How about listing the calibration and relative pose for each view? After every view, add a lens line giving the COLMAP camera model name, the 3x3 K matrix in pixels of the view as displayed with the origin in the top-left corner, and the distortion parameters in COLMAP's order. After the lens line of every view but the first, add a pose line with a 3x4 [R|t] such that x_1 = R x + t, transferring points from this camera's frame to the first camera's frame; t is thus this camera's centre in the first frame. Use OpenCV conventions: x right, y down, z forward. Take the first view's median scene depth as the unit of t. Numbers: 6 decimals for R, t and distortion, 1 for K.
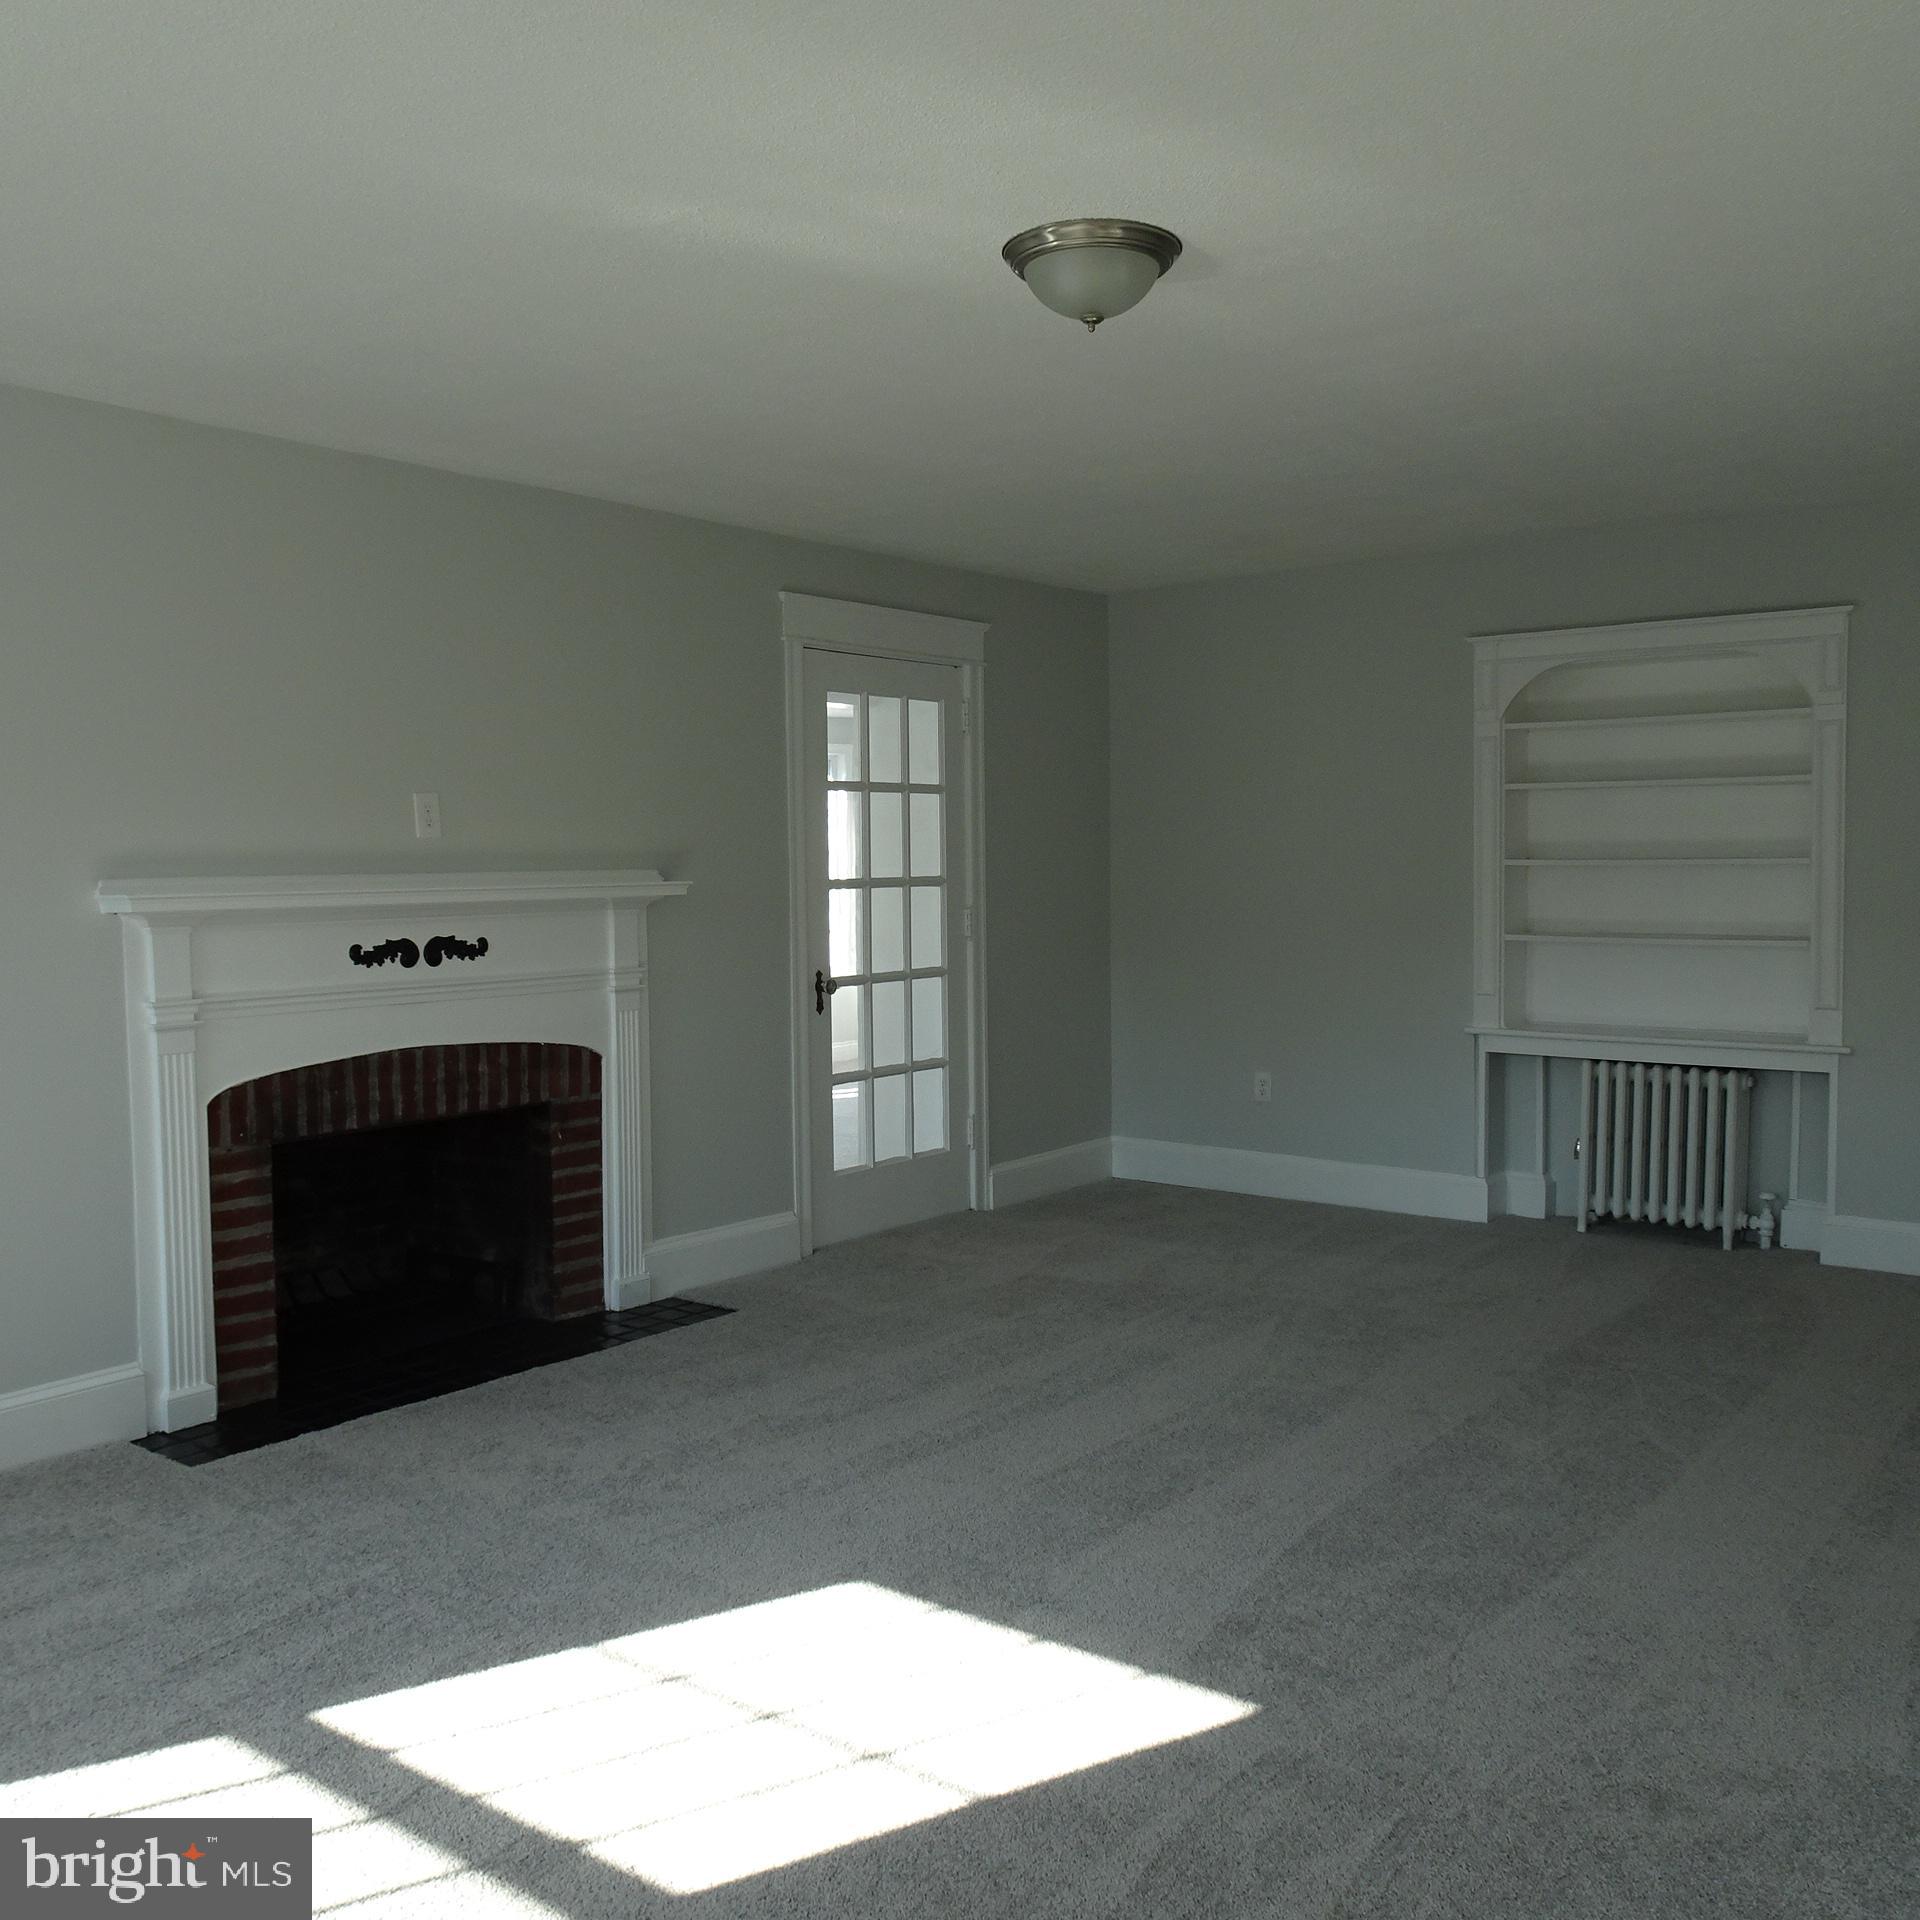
lens RADIAL K [[1816.6, 0, 903.9], [0, 1816.6, 962.4], [0, 0, 1]] dist [0.002291, 0.000000]
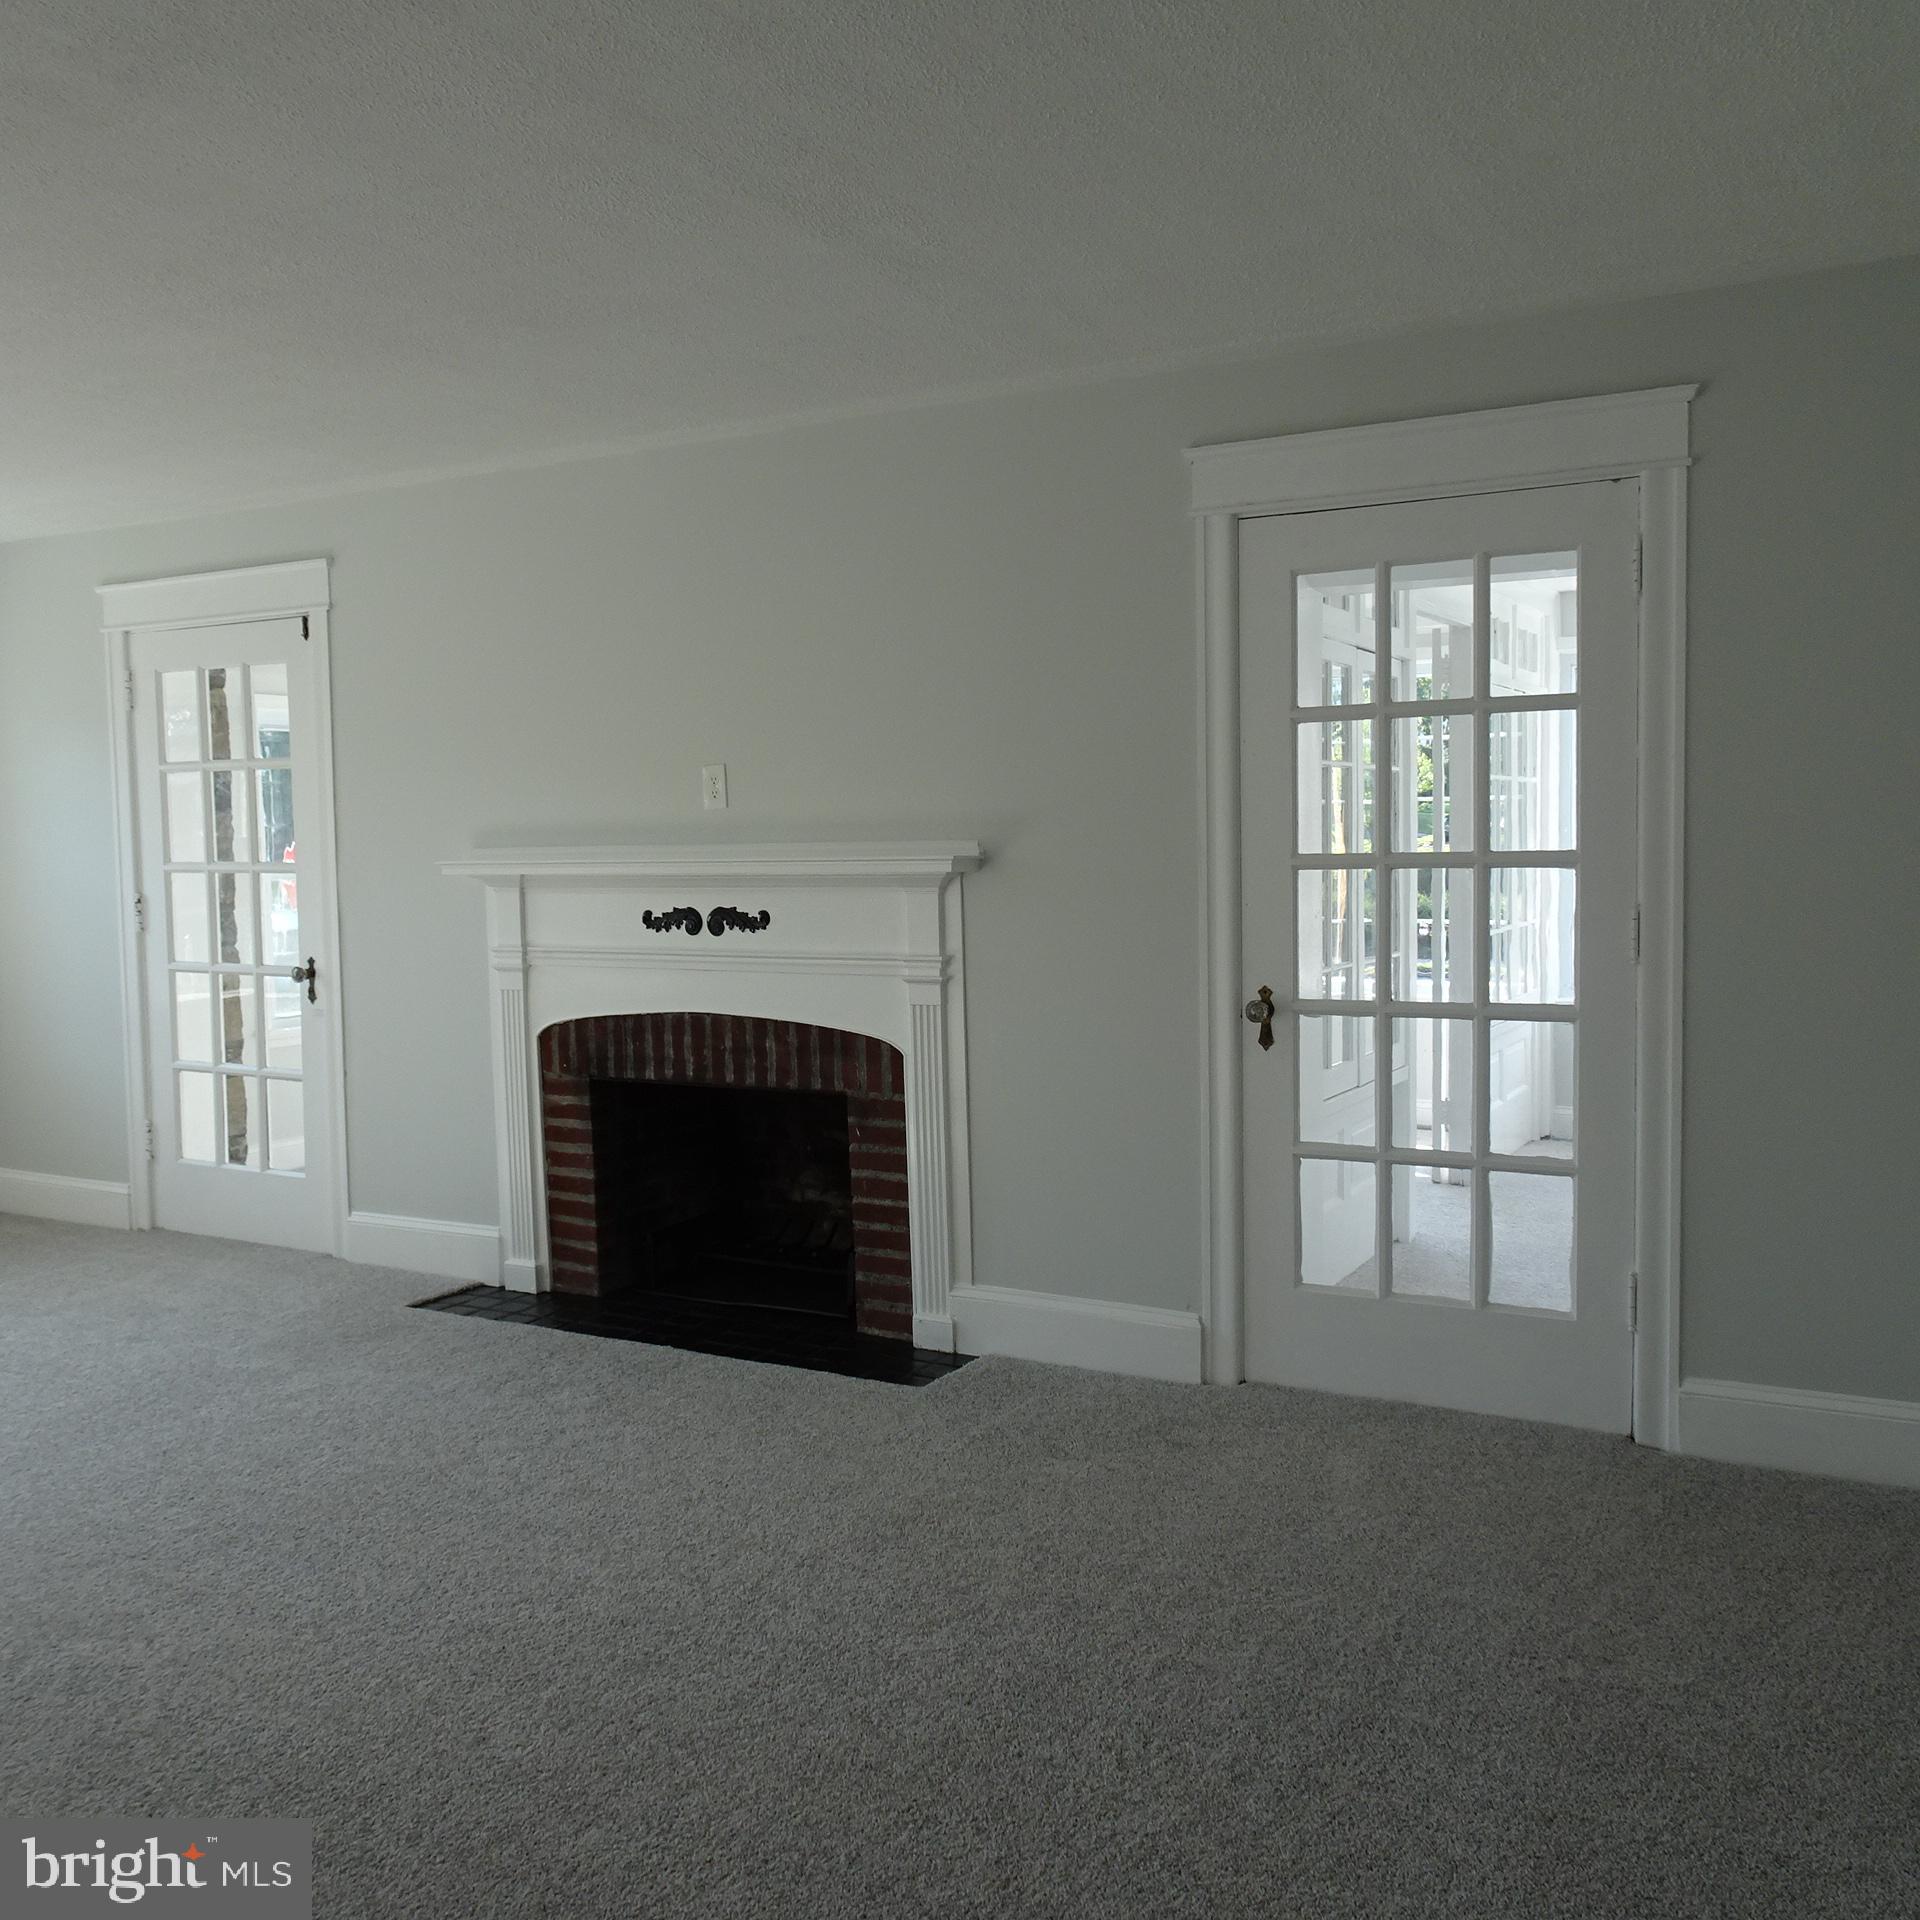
lens RADIAL K [[1816.6, 0, 961.5], [0, 1816.6, 954.8], [0, 0, 1]] dist [0.002291, 0.000000]
pose [[0.167249, 0.075280, -0.983037, 0.753809], [-0.041210, 0.996743, 0.069318, -0.062574], [0.985053, 0.028918, 0.169806, 0.948771]]
